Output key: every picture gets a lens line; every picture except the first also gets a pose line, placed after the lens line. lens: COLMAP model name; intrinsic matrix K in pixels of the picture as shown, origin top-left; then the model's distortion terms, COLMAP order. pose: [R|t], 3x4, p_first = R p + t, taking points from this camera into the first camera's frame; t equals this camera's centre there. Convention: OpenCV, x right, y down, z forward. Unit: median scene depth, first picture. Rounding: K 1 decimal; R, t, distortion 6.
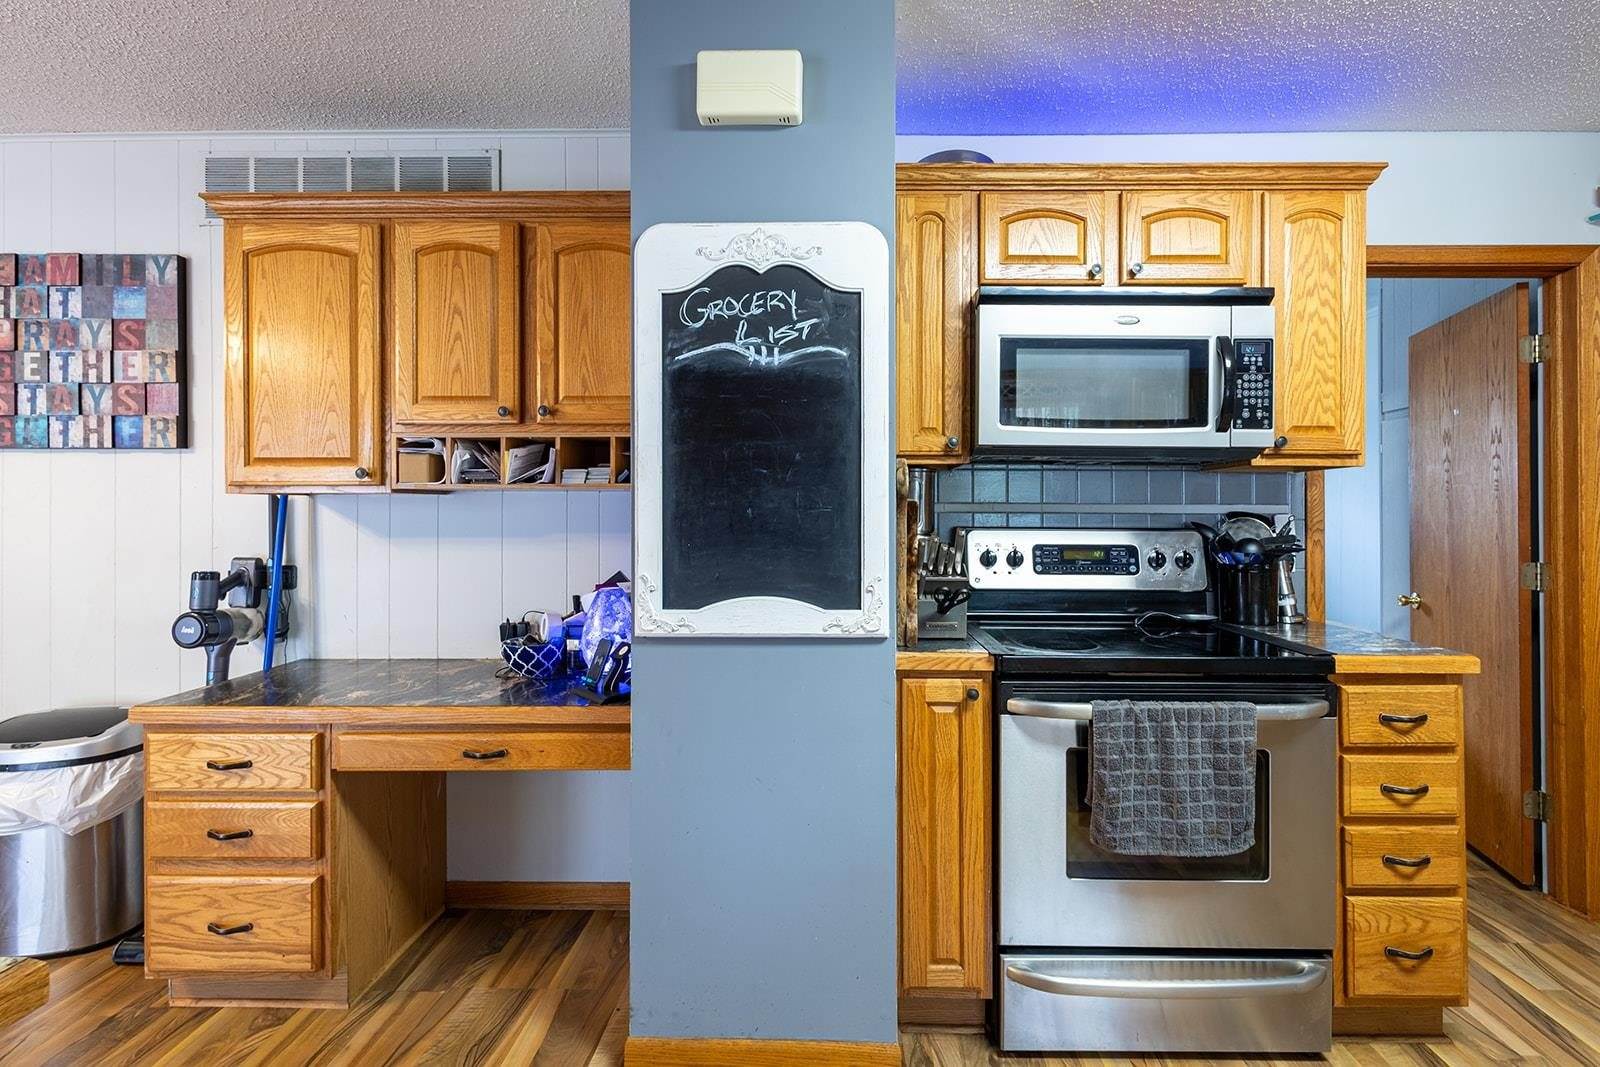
lens RADIAL K [[711.3, 0, 799.8], [0, 711.3, 515.9], [0, 0, 1]] dist [0.000559, -0.000014]
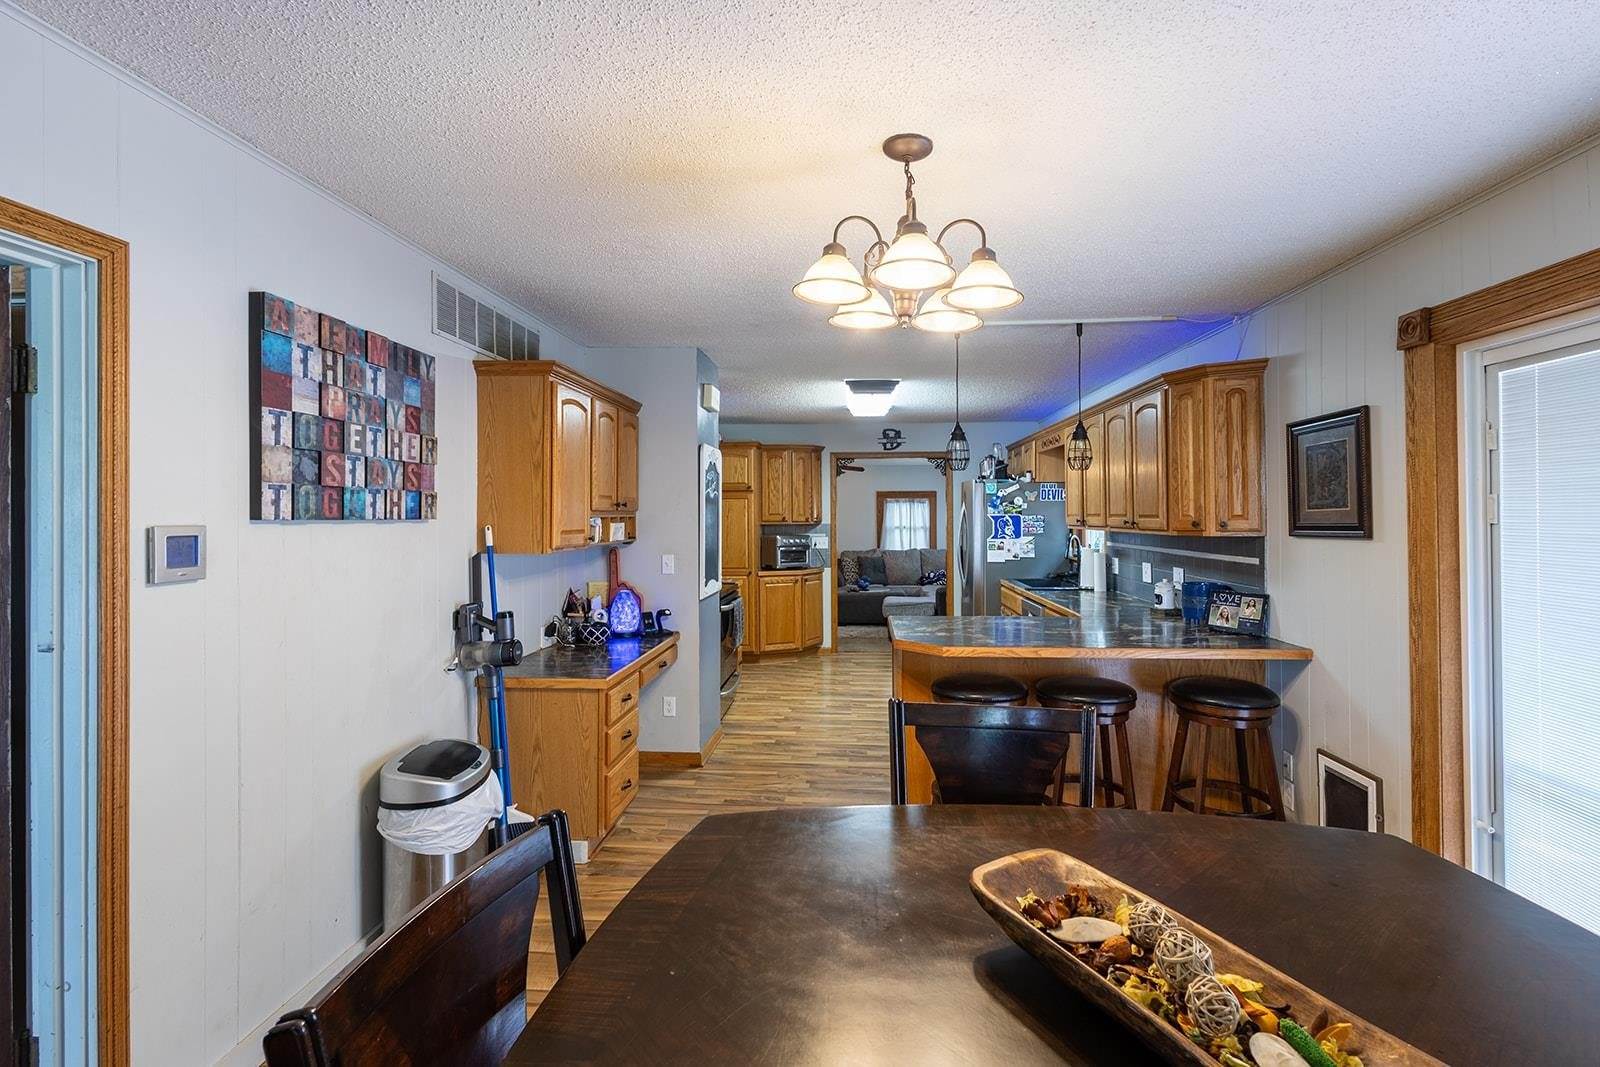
lens RADIAL K [[748.7, 0, 800.5], [0, 748.7, 510.3], [0, 0, 1]] dist [-0.000304, -0.000346]
pose [[0.074284, 0.007024, 0.997212, -2.083309], [0.002862, 0.999970, -0.007257, -0.099696], [-0.997233, 0.003393, 0.074261, 0.296388]]
